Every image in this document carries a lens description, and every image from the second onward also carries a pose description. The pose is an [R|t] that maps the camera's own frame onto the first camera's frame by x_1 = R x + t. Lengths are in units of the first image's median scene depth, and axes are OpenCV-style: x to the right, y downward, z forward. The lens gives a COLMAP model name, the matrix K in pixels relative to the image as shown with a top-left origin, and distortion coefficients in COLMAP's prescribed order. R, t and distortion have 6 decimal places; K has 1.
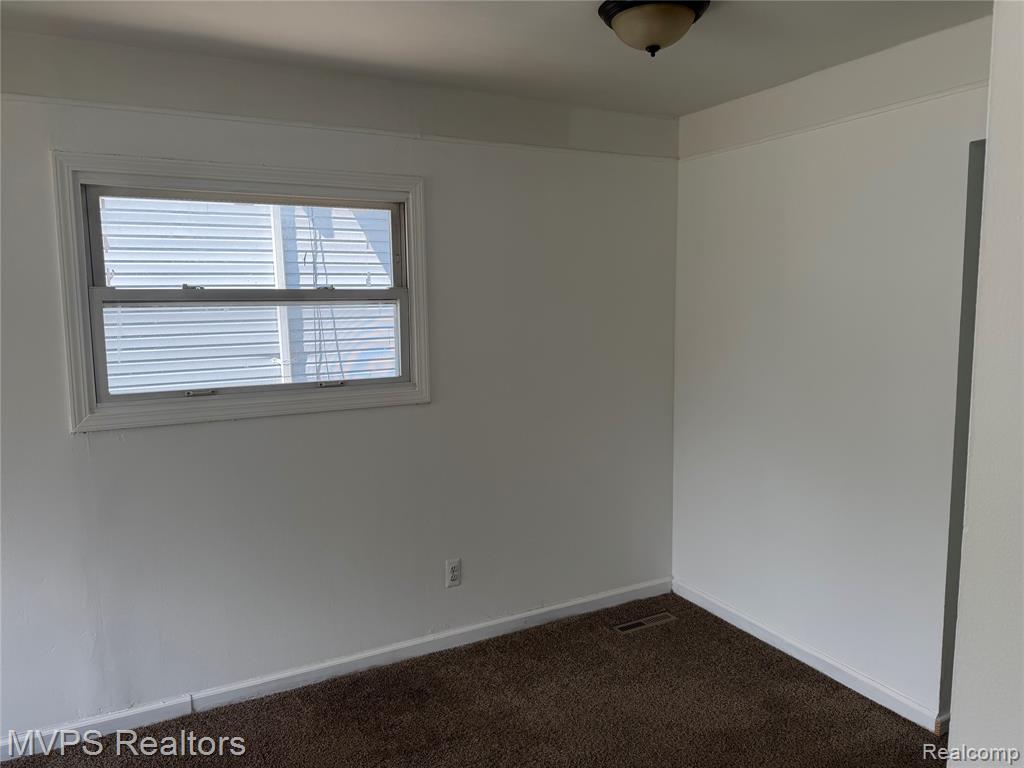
lens RADIAL K [[718.3, 0, 510.7], [0, 718.3, 384.0], [0, 0, 1]] dist [0.067397, -0.098015]
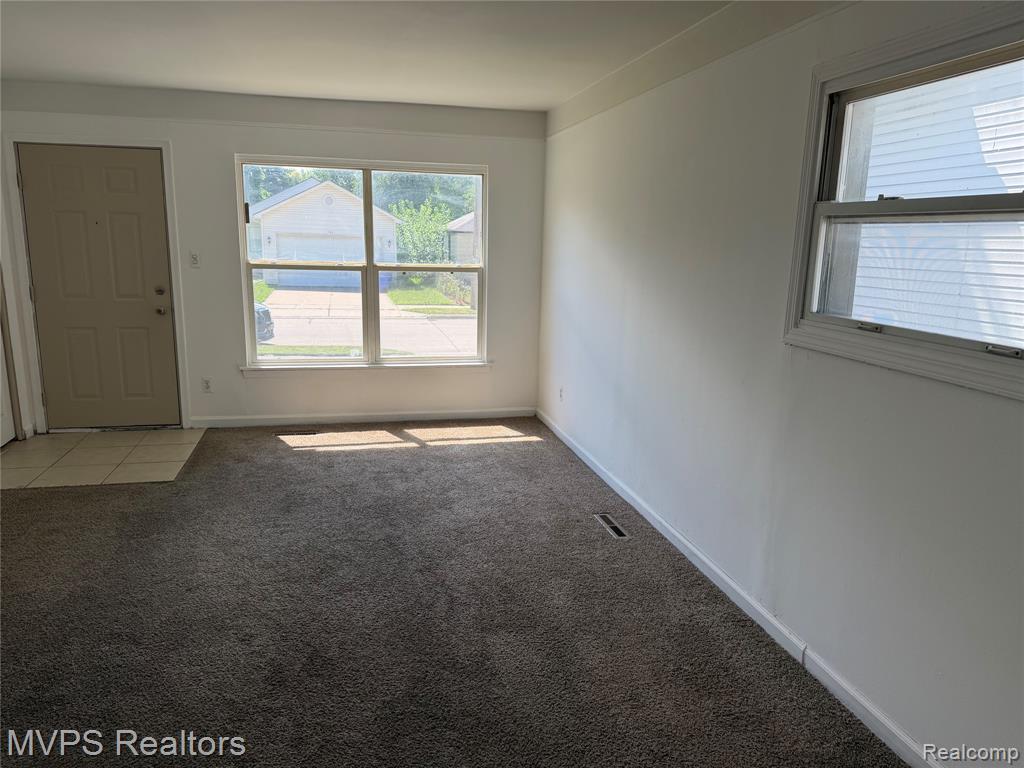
lens RADIAL K [[718.3, 0, 512.1], [0, 718.3, 385.1], [0, 0, 1]] dist [0.067397, -0.098015]
pose [[-0.263031, 0.202561, -0.943284, 0.461391], [-0.127677, 0.961804, 0.242140, -0.070575], [0.956302, 0.184126, -0.227122, 0.774875]]
